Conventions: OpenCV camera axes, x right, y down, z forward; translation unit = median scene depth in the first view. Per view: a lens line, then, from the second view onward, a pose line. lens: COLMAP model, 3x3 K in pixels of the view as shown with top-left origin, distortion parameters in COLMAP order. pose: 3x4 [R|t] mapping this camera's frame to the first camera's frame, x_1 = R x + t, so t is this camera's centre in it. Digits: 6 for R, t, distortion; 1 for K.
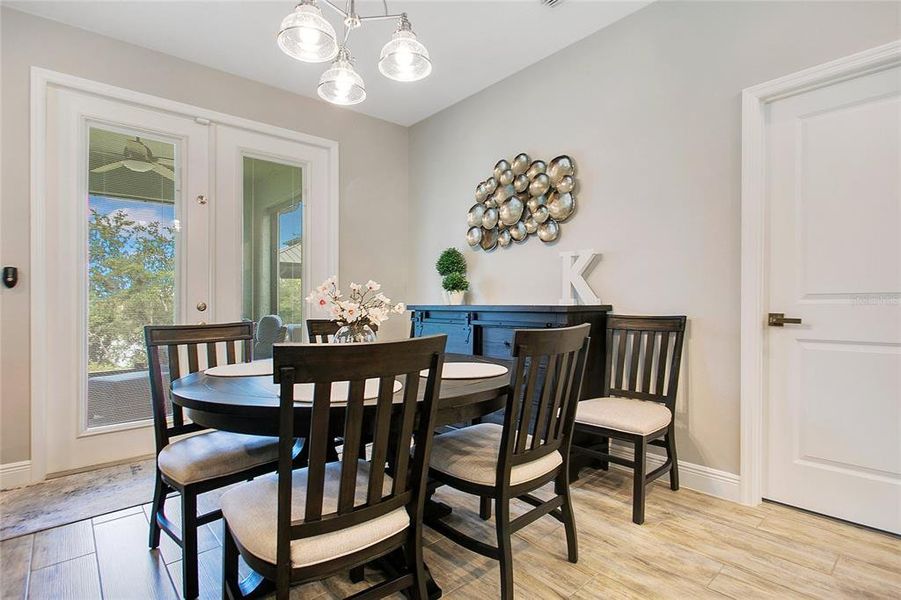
lens RADIAL K [[441.5, 0, 450.5], [0, 441.5, 300.0], [0, 0, 1]] dist [0.001418, 0.000106]
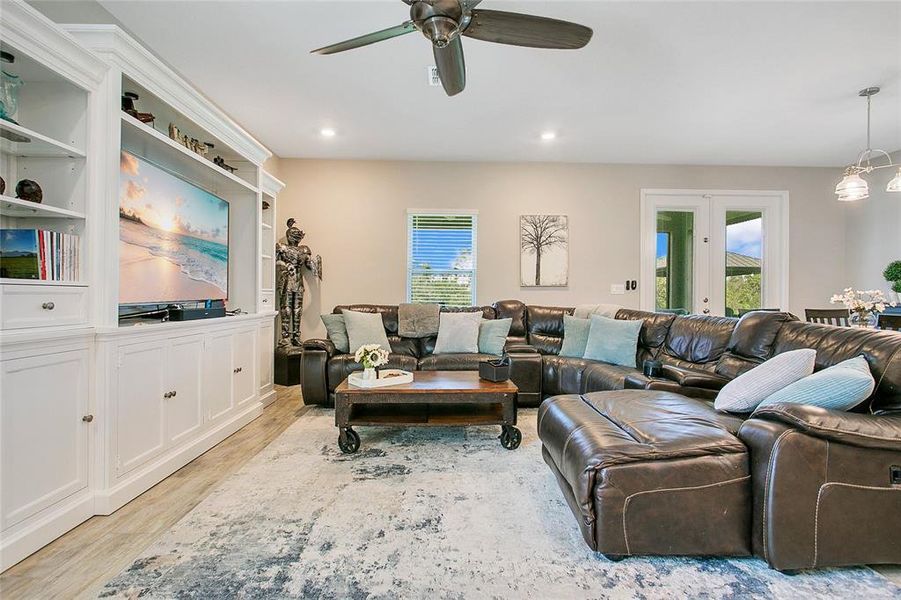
lens RADIAL K [[435.2, 0, 449.8], [0, 435.2, 291.1], [0, 0, 1]] dist [-0.014032, 0.000578]
pose [[0.766293, 0.008341, -0.642437, -0.237545], [-0.011725, 0.999931, -0.001004, -0.007556], [0.642384, 0.008302, 0.766338, -1.025142]]
